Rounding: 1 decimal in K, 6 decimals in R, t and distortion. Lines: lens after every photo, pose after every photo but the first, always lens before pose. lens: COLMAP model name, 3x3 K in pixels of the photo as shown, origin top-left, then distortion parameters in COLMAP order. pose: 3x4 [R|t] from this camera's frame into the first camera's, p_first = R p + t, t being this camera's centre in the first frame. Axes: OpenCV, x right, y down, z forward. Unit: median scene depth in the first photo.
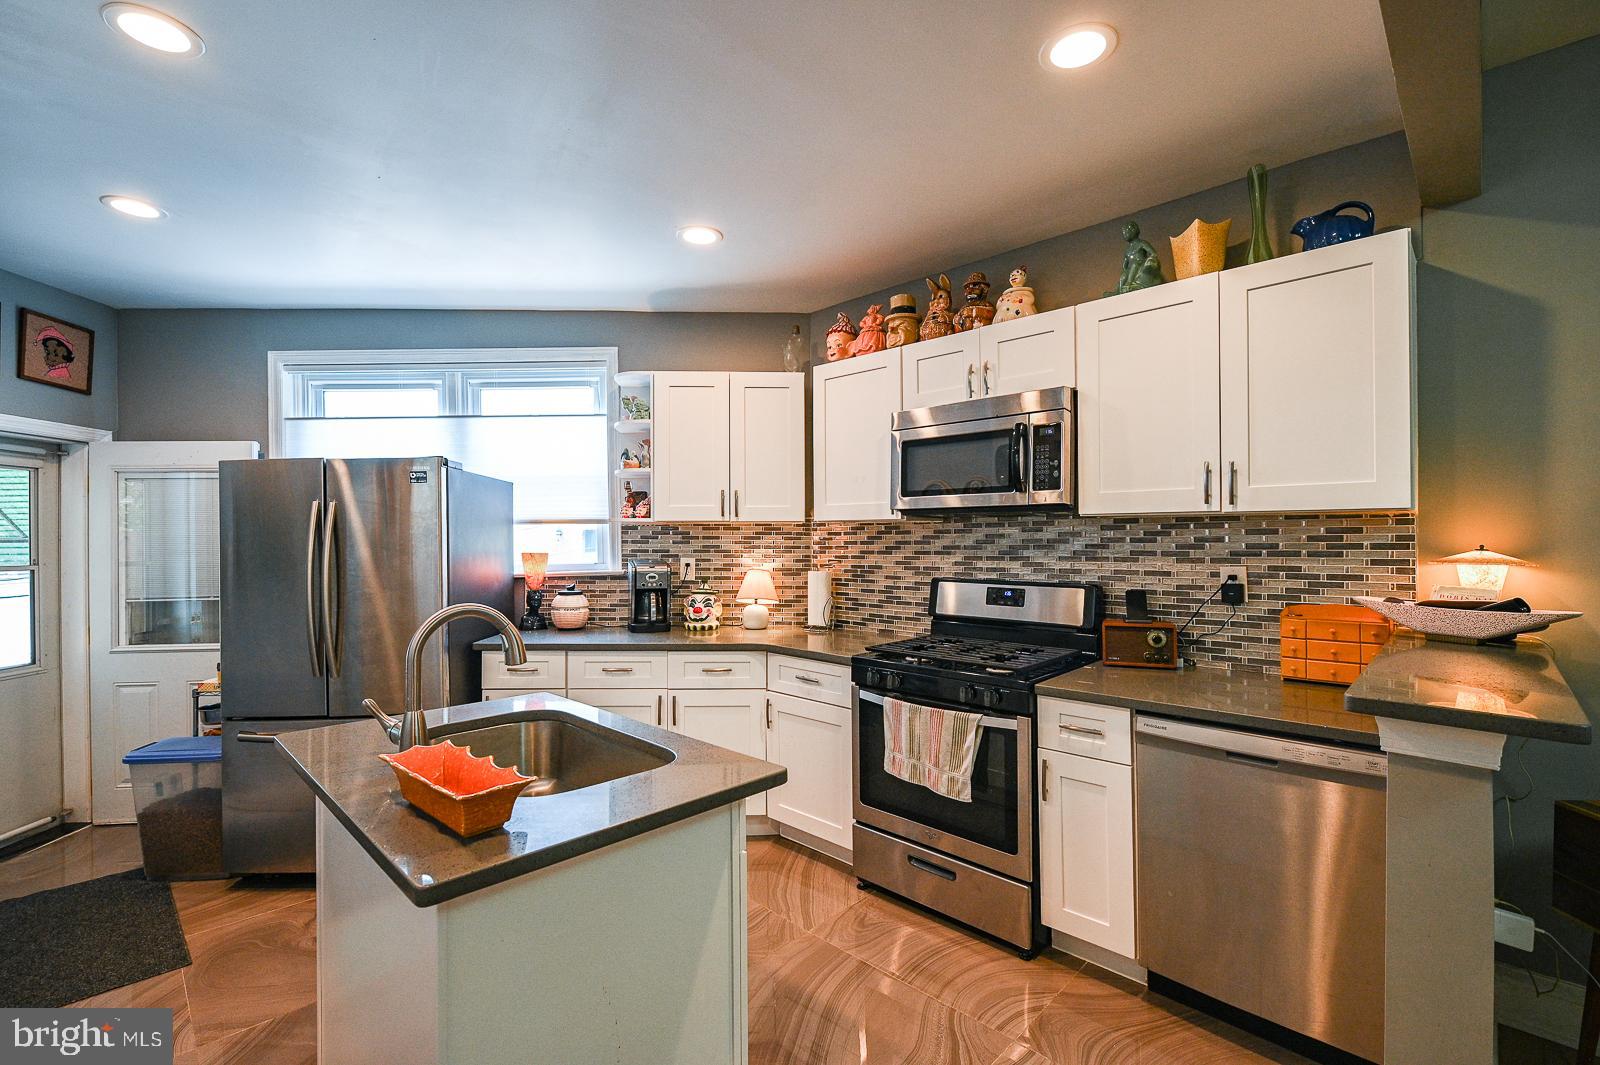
lens RADIAL K [[695.1, 0, 806.5], [0, 695.1, 533.3], [0, 0, 1]] dist [-0.008968, 0.000033]
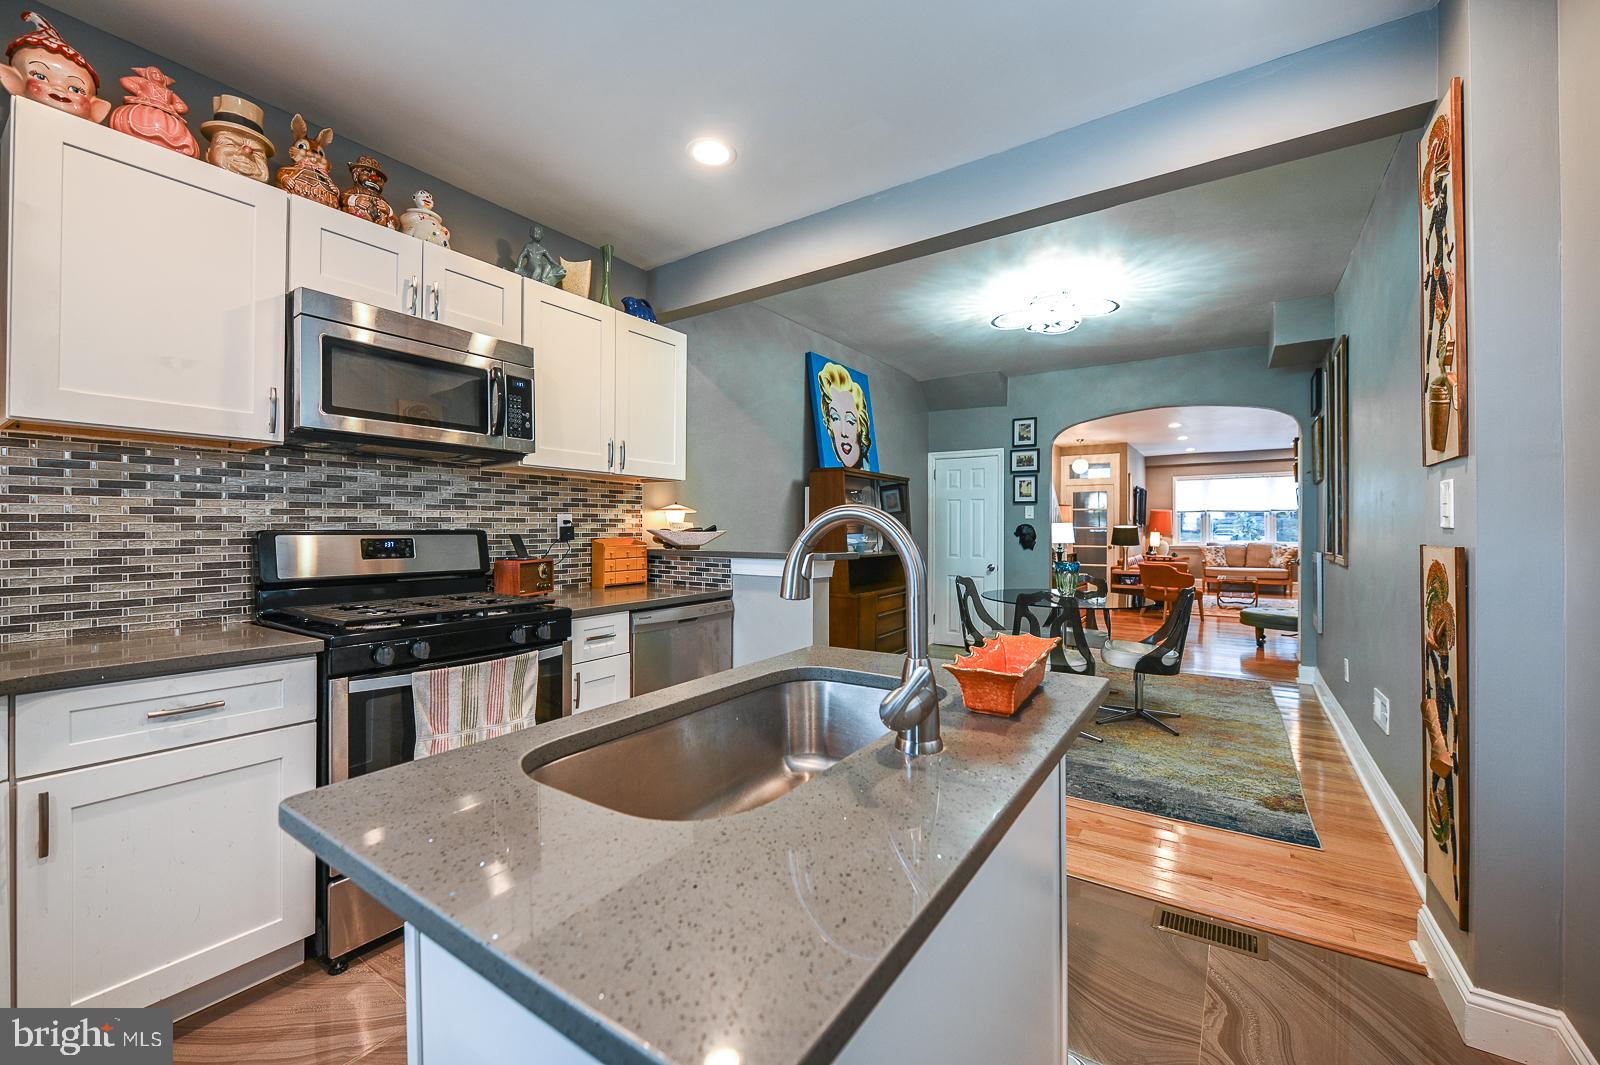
lens RADIAL K [[645.5, 0, 799.8], [0, 645.5, 529.3], [0, 0, 1]] dist [-0.003523, -0.000865]
pose [[-0.177602, 0.006327, 0.984082, -0.584164], [-0.005726, 0.999956, -0.007462, 0.068256], [-0.984086, -0.006960, -0.177558, 0.615272]]
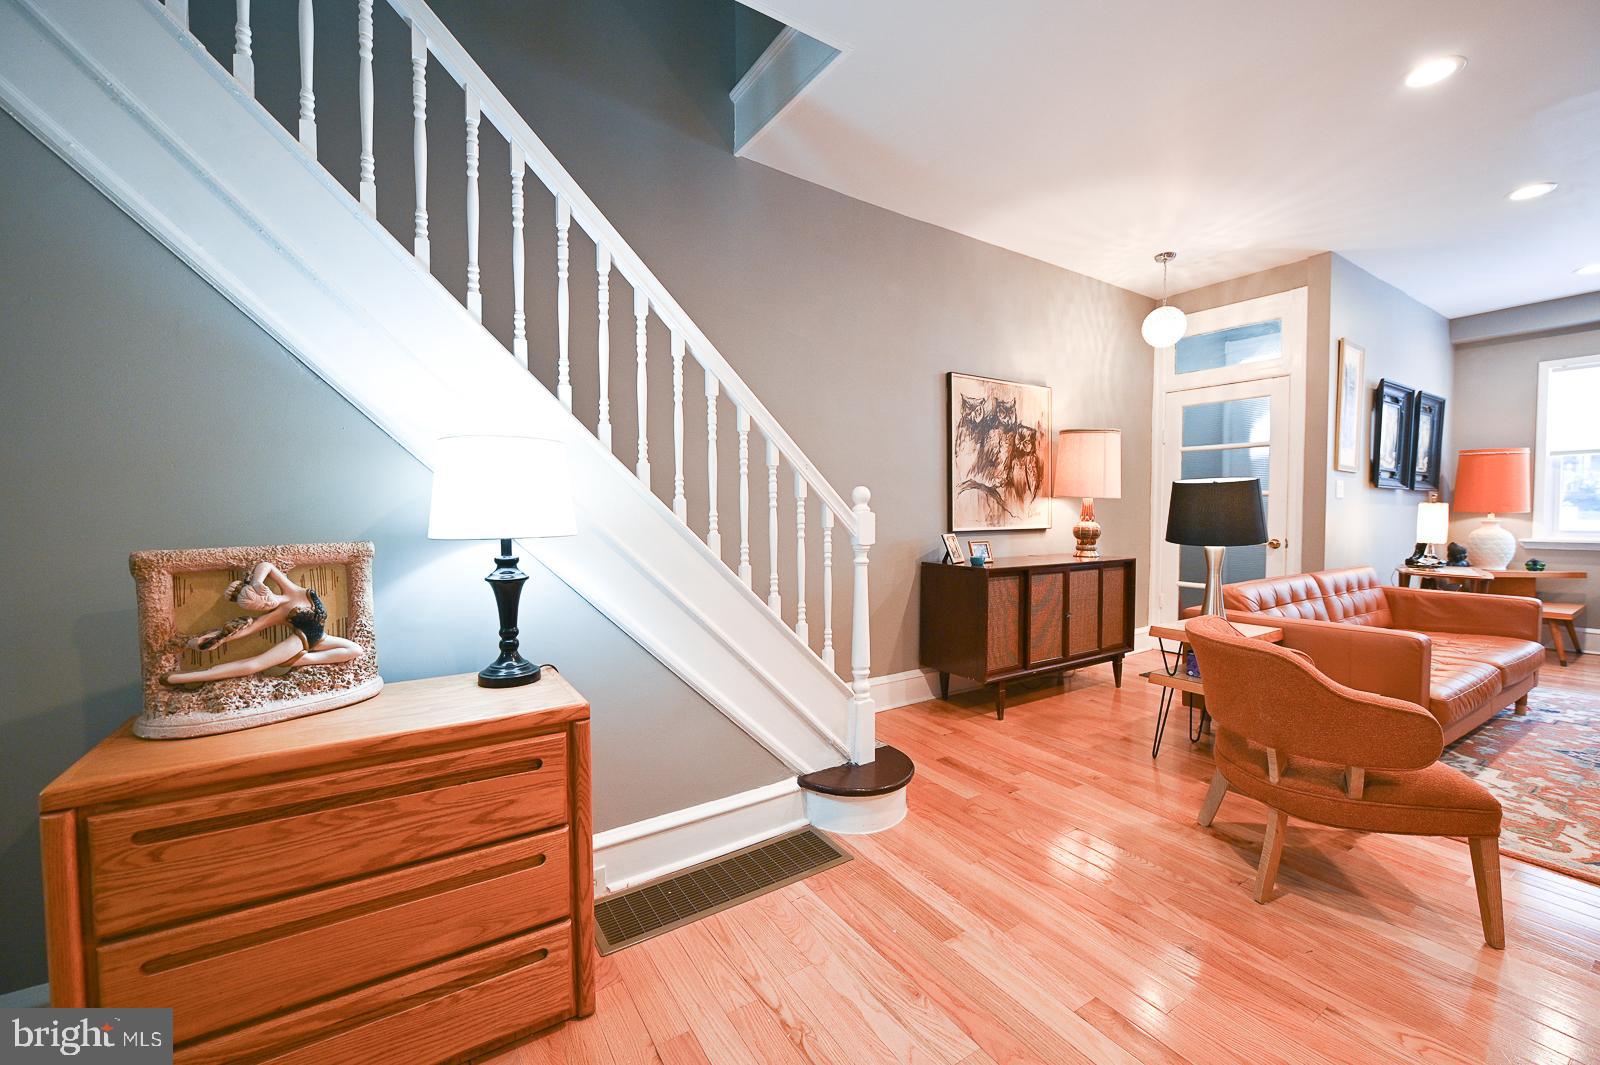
lens RADIAL K [[645.5, 0, 790.7], [0, 645.5, 531.1], [0, 0, 1]] dist [-0.003523, -0.000865]
pose [[0.221294, -0.025419, 0.974876, 1.274823], [-0.009089, 0.999563, 0.028126, 0.077087], [-0.975165, -0.015085, 0.220966, -1.199446]]
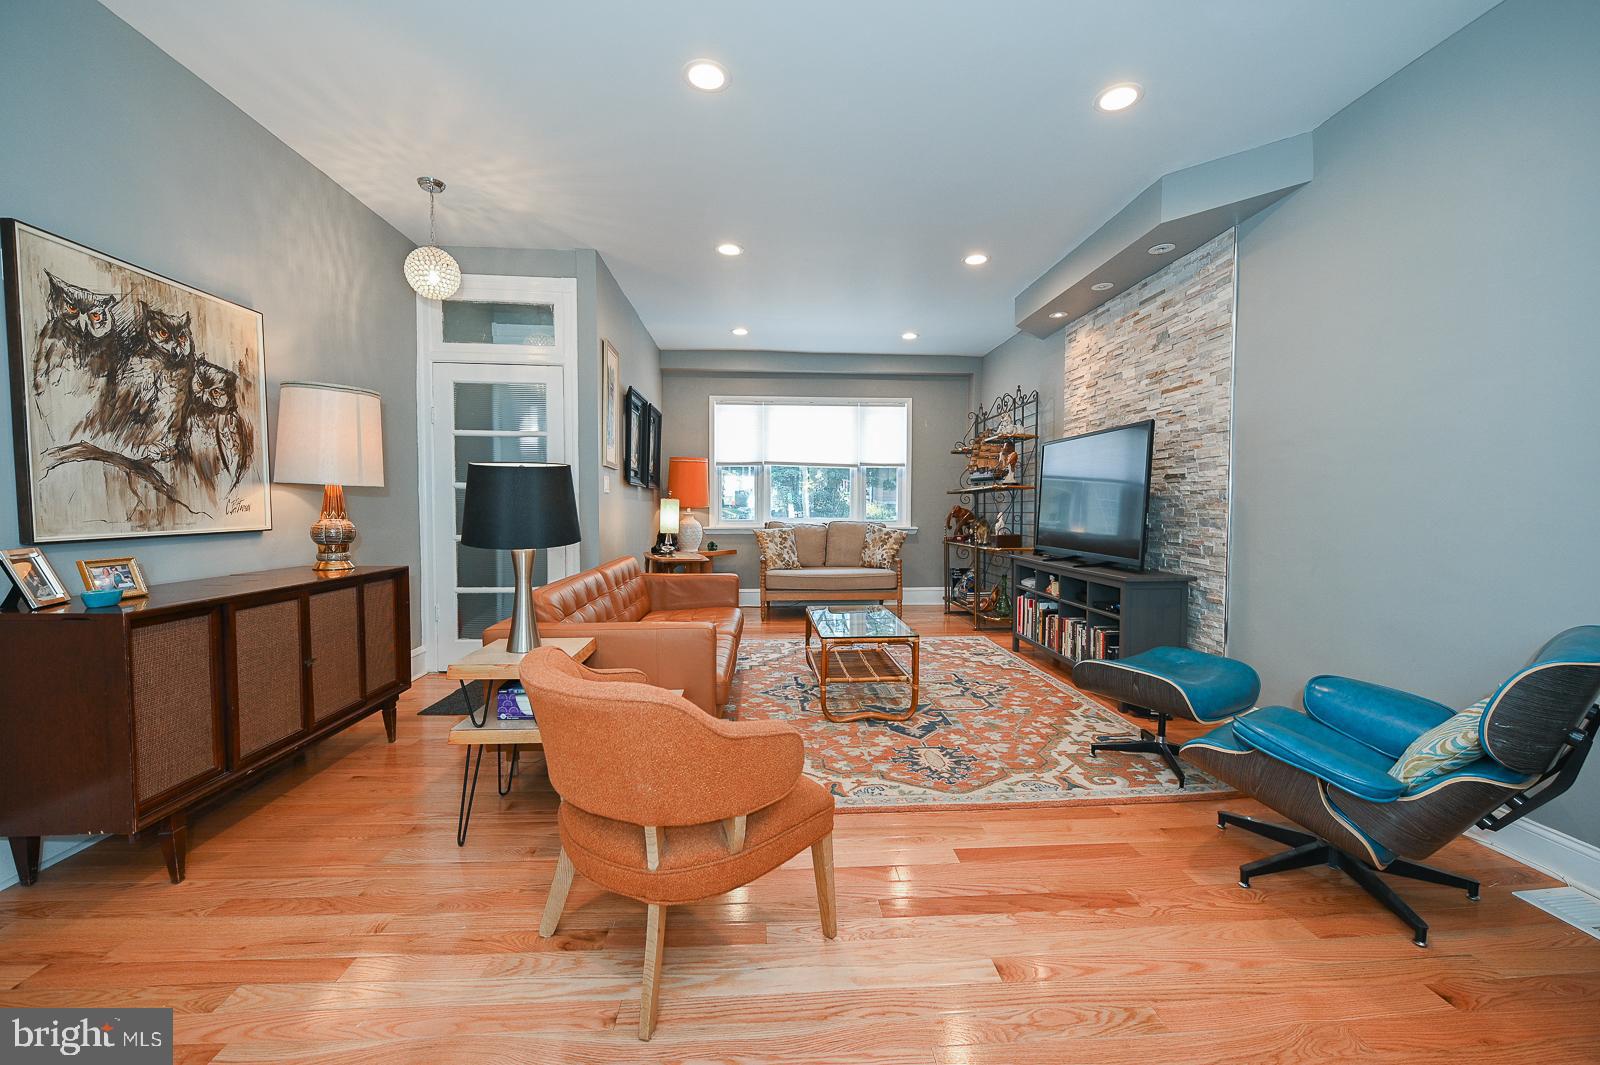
lens RADIAL K [[645.5, 0, 824.0], [0, 645.5, 531.8], [0, 0, 1]] dist [-0.003523, -0.000865]
pose [[-0.765142, -0.021989, 0.643486, 1.590463], [-0.004392, 0.999572, 0.028934, 0.077615], [-0.643847, 0.019312, -0.764911, -1.249101]]
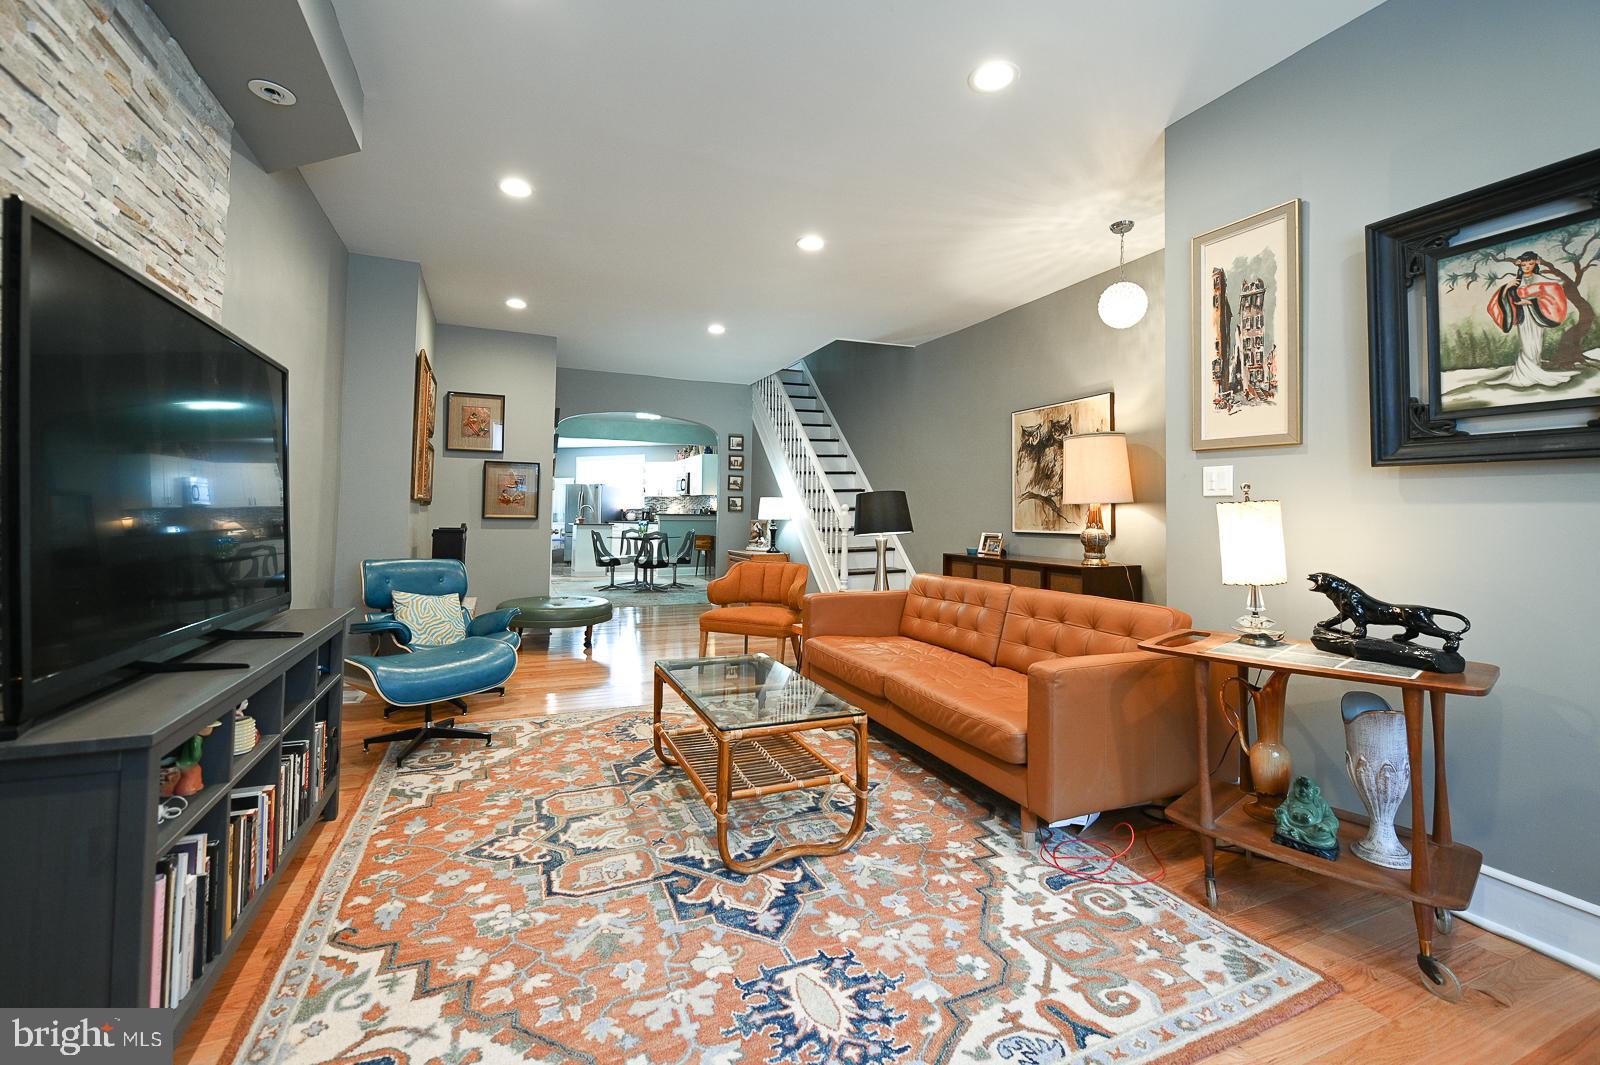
lens RADIAL K [[671.3, 0, 818.8], [0, 671.3, 484.7], [0, 0, 1]] dist [-0.001018, -0.000516]
pose [[0.932894, 0.000511, -0.360151, 2.764754], [-0.014793, 0.999209, -0.036900, 0.058874], [0.359847, 0.039752, 0.932164, -3.057527]]
